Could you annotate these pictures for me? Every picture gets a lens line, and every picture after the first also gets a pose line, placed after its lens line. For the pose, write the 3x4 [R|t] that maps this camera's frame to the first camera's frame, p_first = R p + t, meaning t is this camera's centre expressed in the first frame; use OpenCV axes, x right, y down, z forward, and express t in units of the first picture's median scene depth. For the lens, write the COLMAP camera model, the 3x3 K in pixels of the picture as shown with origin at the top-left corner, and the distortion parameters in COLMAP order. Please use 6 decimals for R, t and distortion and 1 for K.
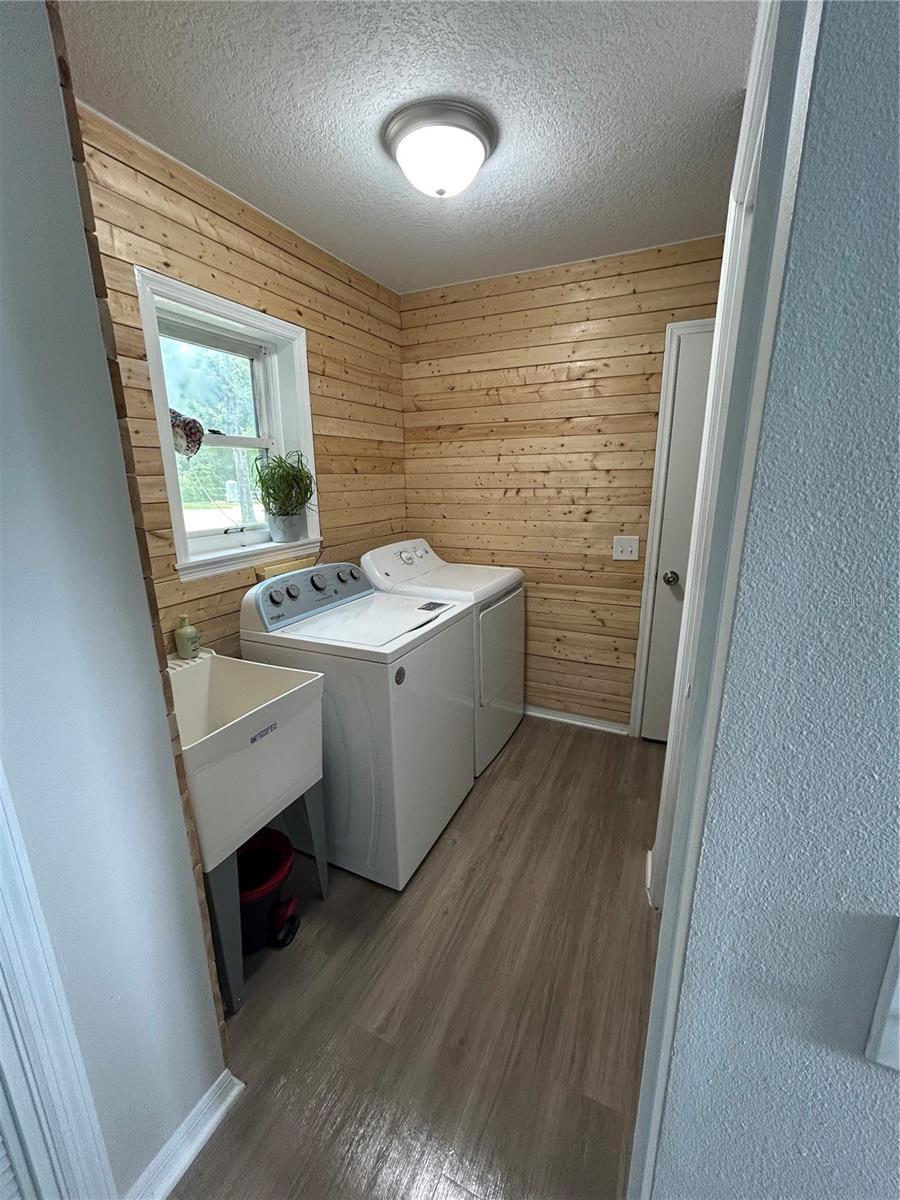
lens RADIAL K [[485.3, 0, 453.6], [0, 485.3, 597.7], [0, 0, 1]] dist [0.000750, 0.000563]
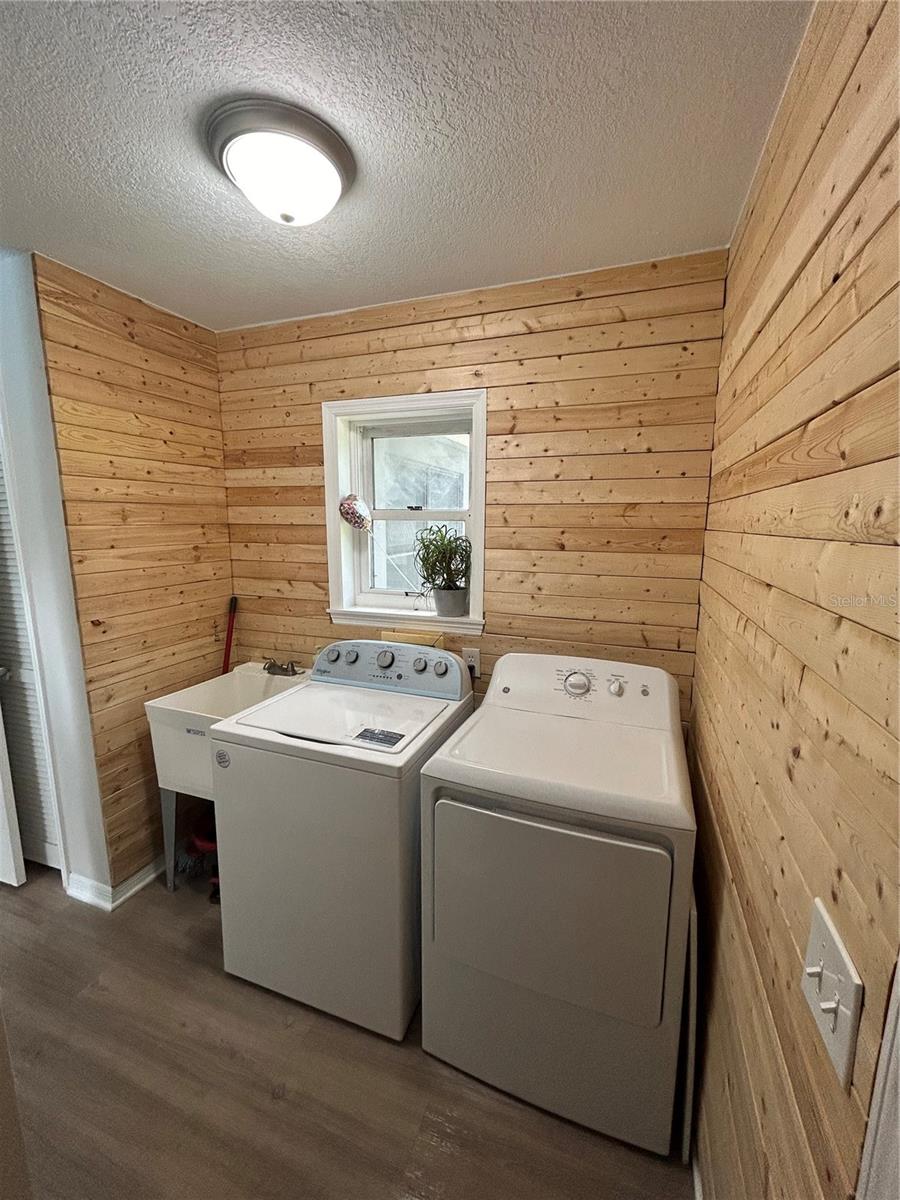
lens RADIAL K [[485.3, 0, 451.7], [0, 485.3, 598.4], [0, 0, 1]] dist [0.000750, 0.000563]
pose [[0.090805, 0.168654, -0.981484, 0.639290], [-0.254051, 0.956870, 0.140920, -0.307570], [0.962919, 0.236551, 0.129735, 0.947196]]
